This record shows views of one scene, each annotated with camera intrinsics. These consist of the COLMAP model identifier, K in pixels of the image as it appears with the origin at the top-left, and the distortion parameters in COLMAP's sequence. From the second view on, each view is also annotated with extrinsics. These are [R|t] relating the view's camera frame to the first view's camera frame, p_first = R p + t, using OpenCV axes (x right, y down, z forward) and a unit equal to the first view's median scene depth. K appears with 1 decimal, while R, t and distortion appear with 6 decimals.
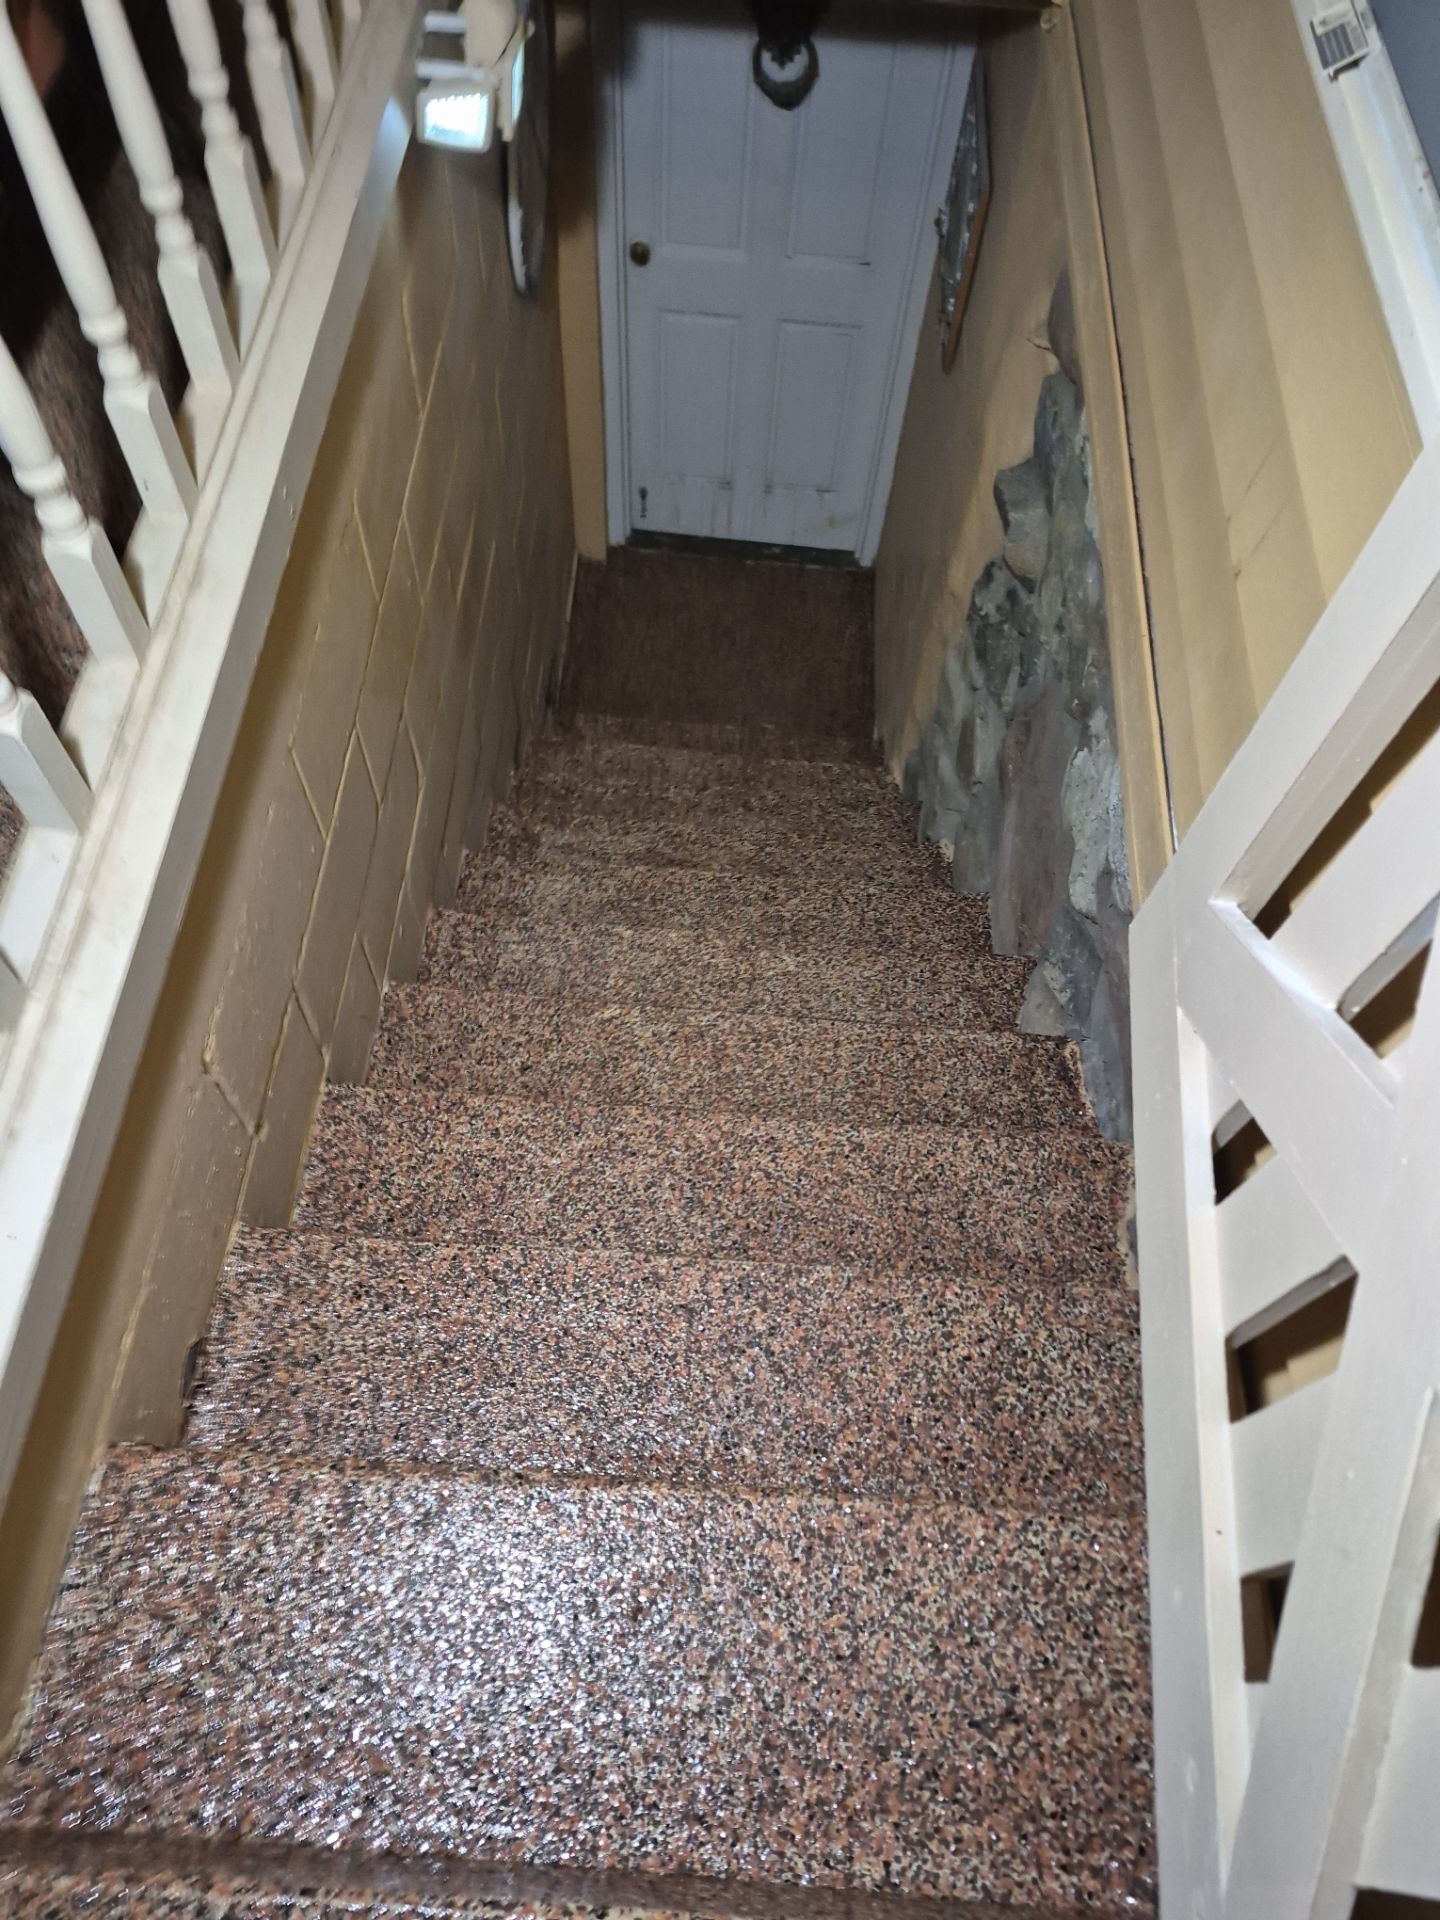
lens RADIAL K [[1360.8, 0, 701.4], [0, 1360.8, 969.3], [0, 0, 1]] dist [0.079968, -0.095485]
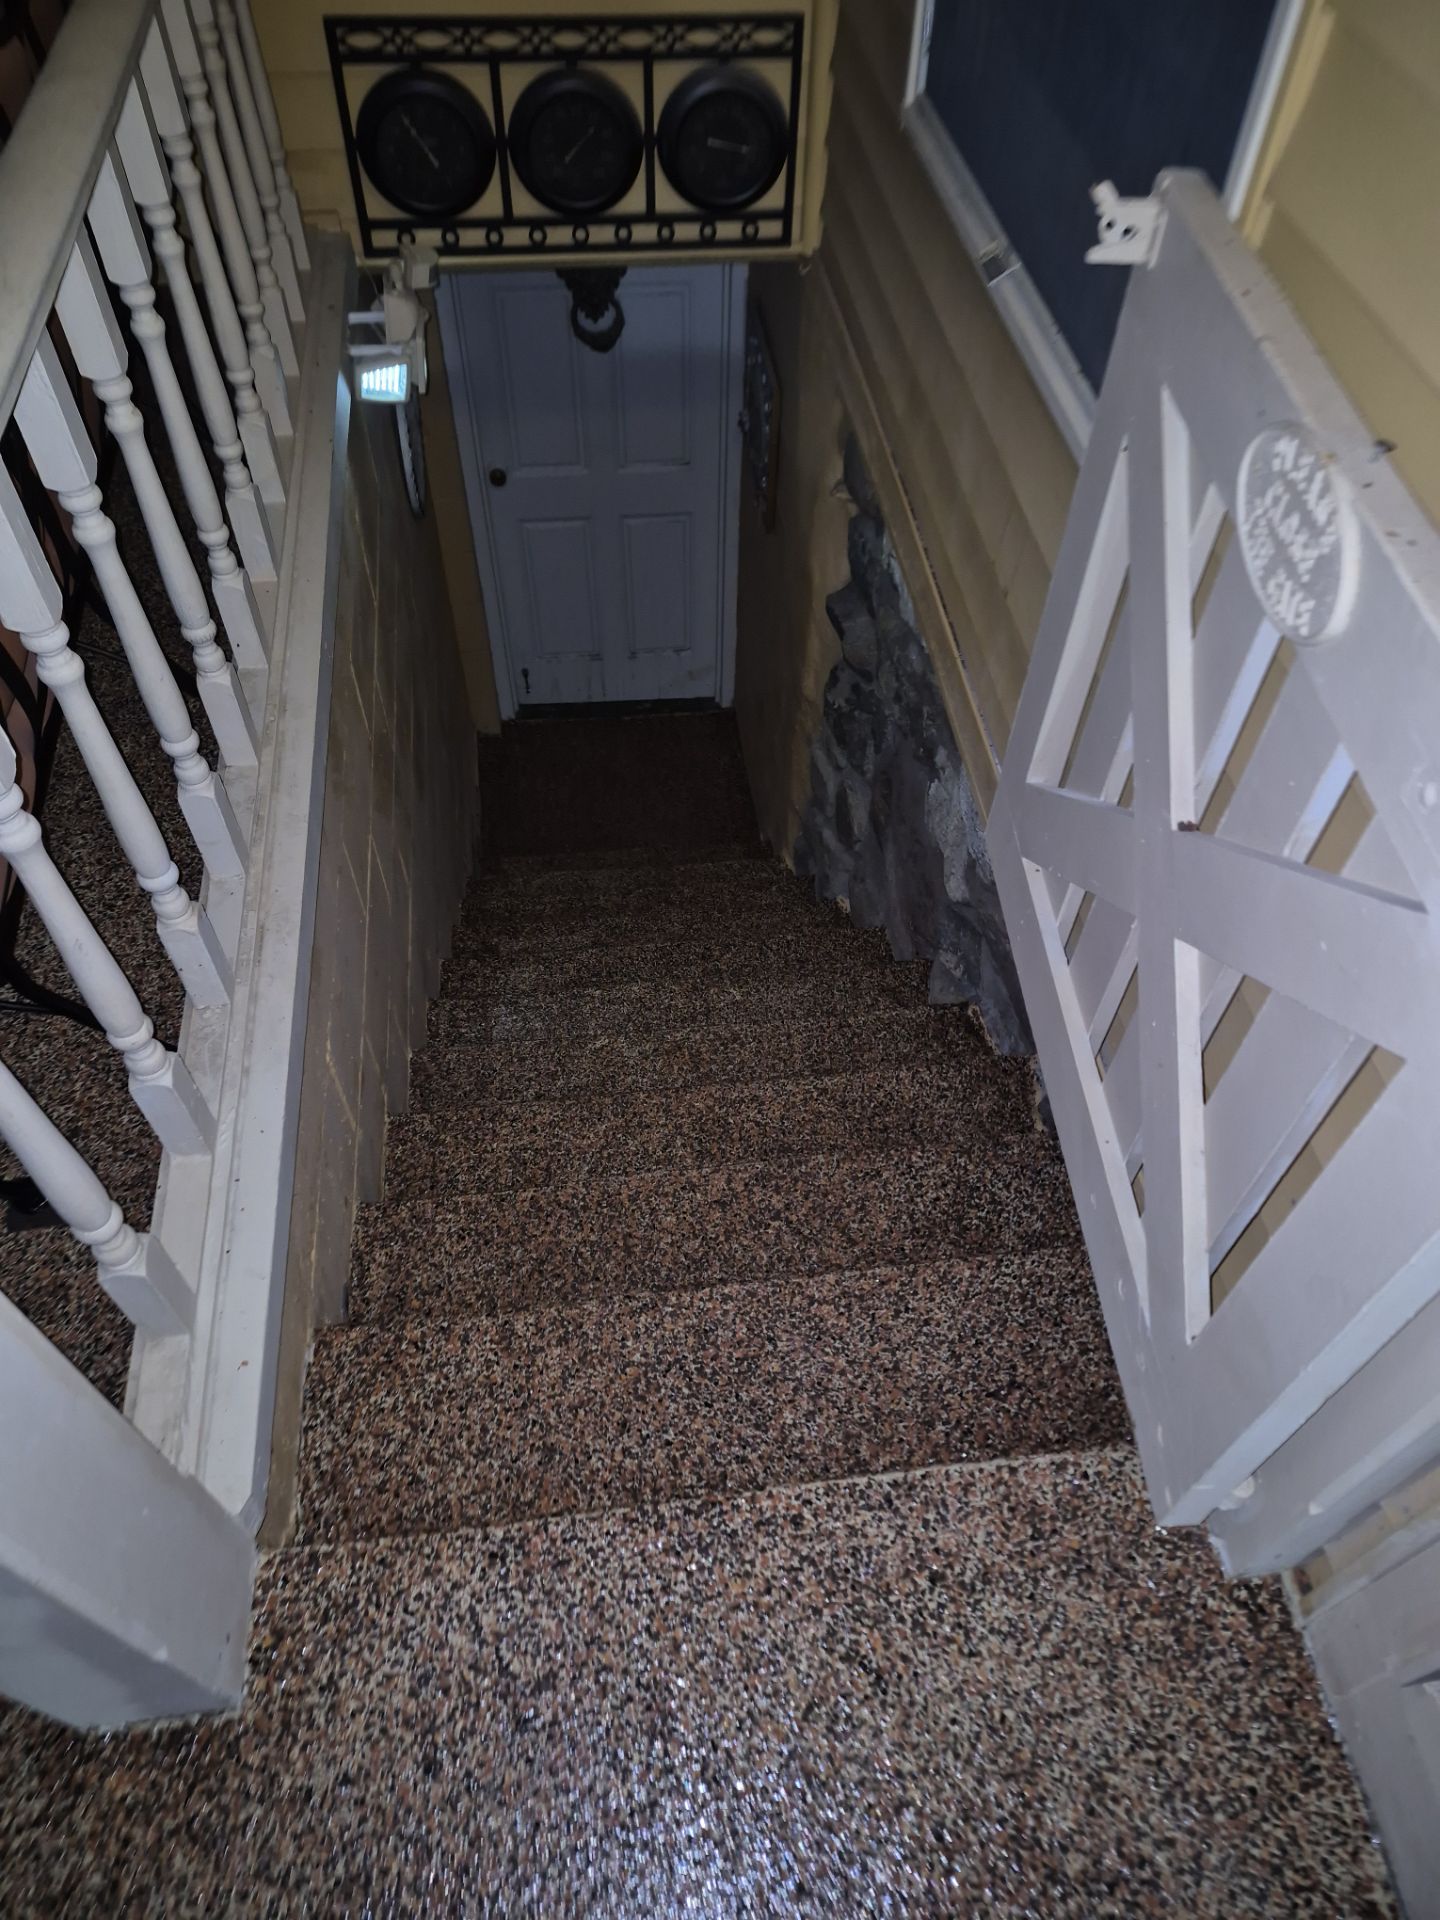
lens RADIAL K [[1360.8, 0, 722.5], [0, 1360.8, 937.8], [0, 0, 1]] dist [0.079968, -0.095485]
pose [[0.981876, -0.158653, 0.103671, -0.101415], [0.172900, 0.973883, -0.147165, 0.195546], [-0.077616, 0.162423, 0.983664, -0.302588]]
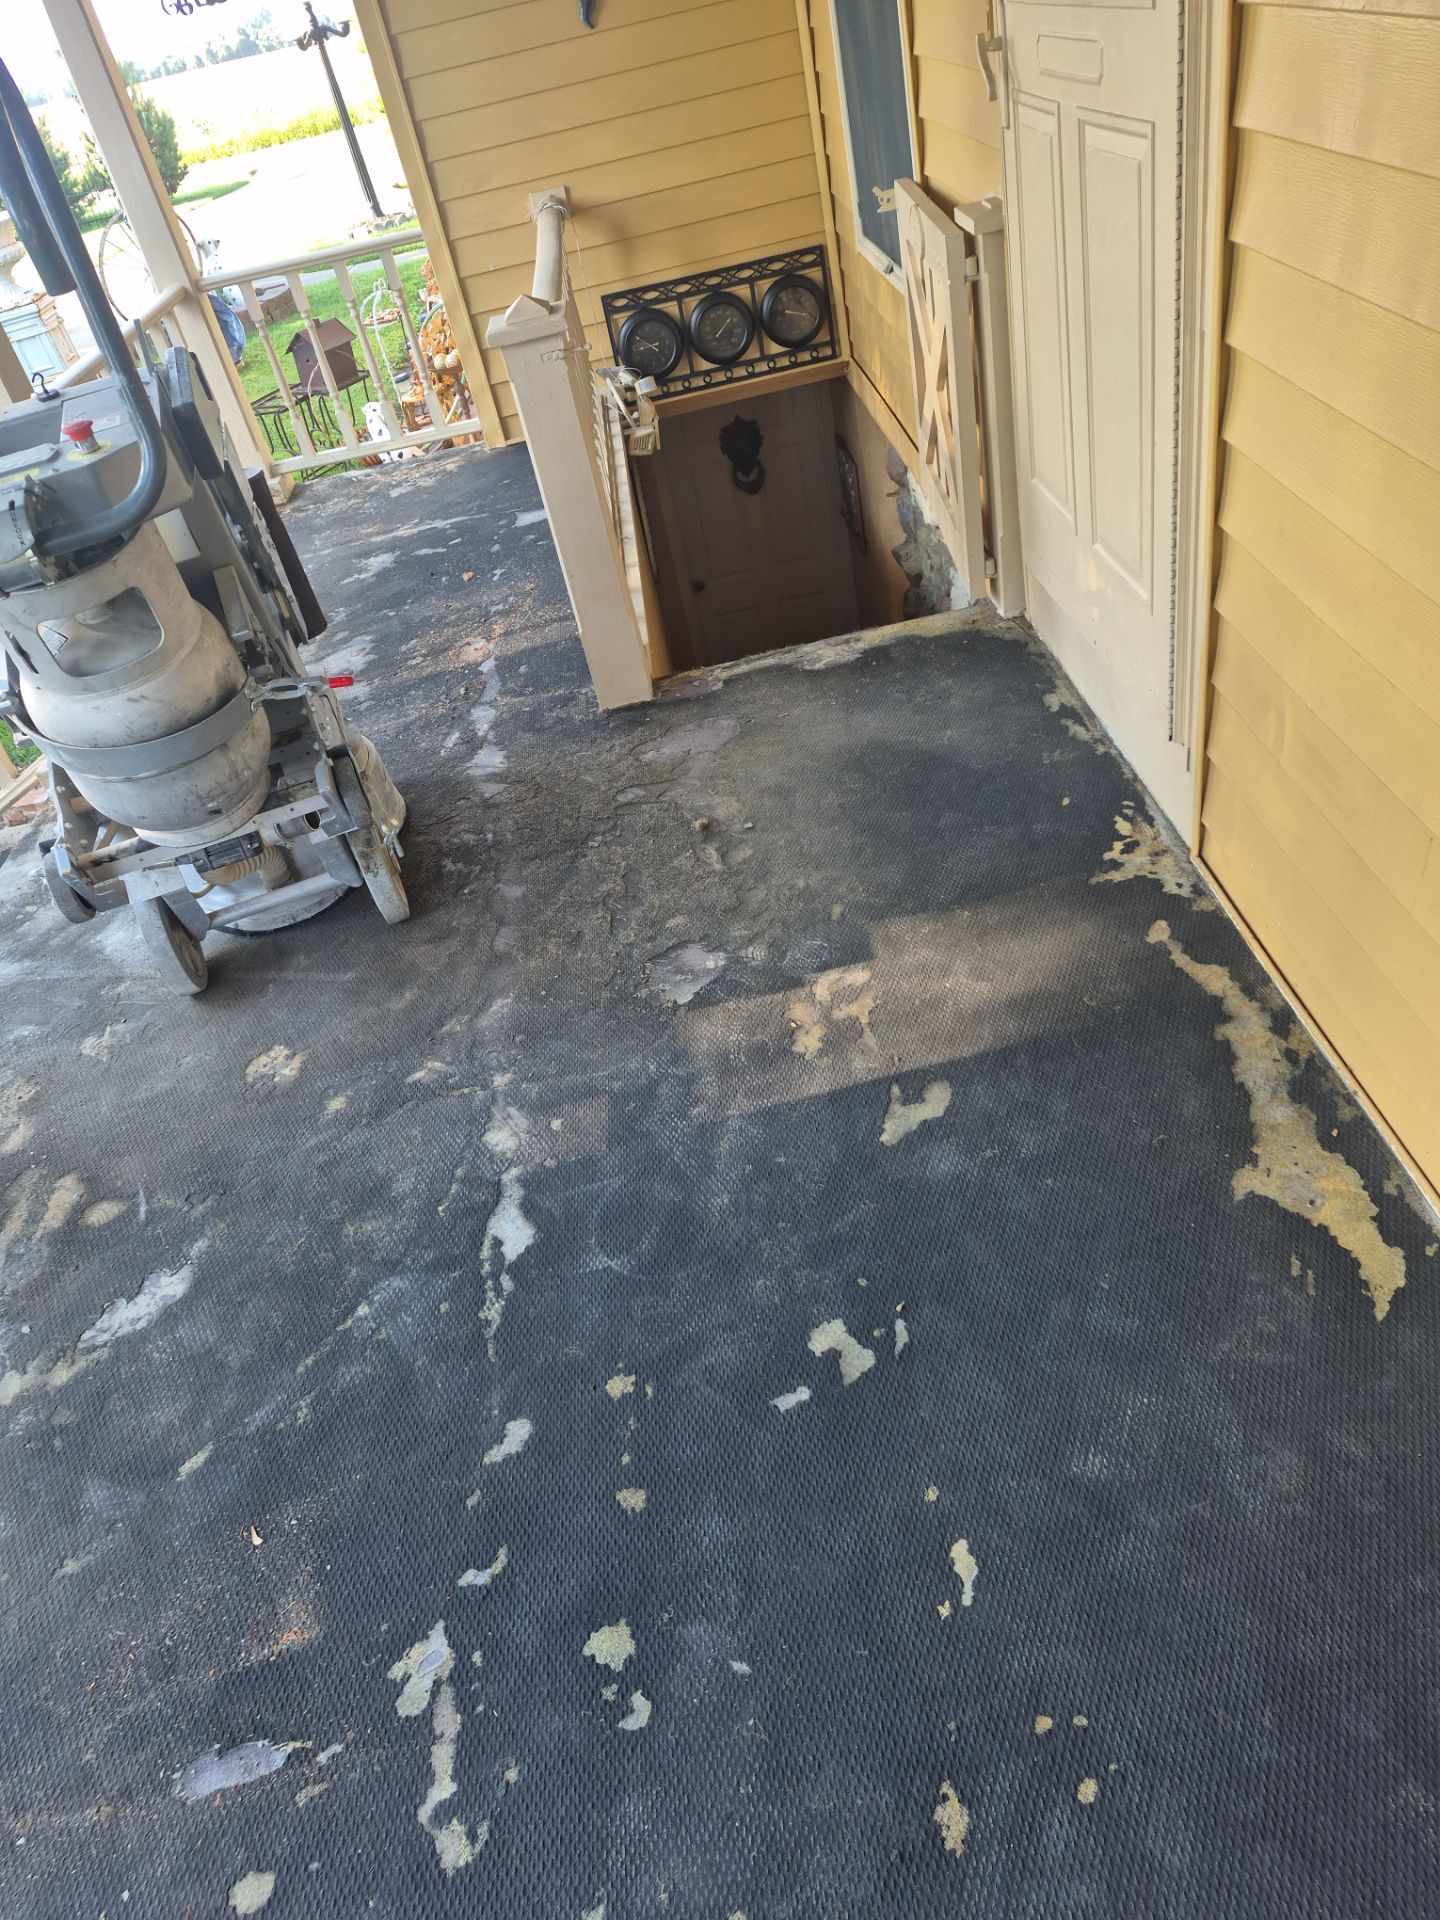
lens RADIAL K [[1360.8, 0, 688.4], [0, 1360.8, 941.1], [0, 0, 1]] dist [0.079968, -0.095485]
pose [[0.961143, -0.274975, -0.024365, -0.375216], [0.239717, 0.875146, -0.420304, 1.785193], [0.136896, 0.398131, 0.907056, -1.335690]]
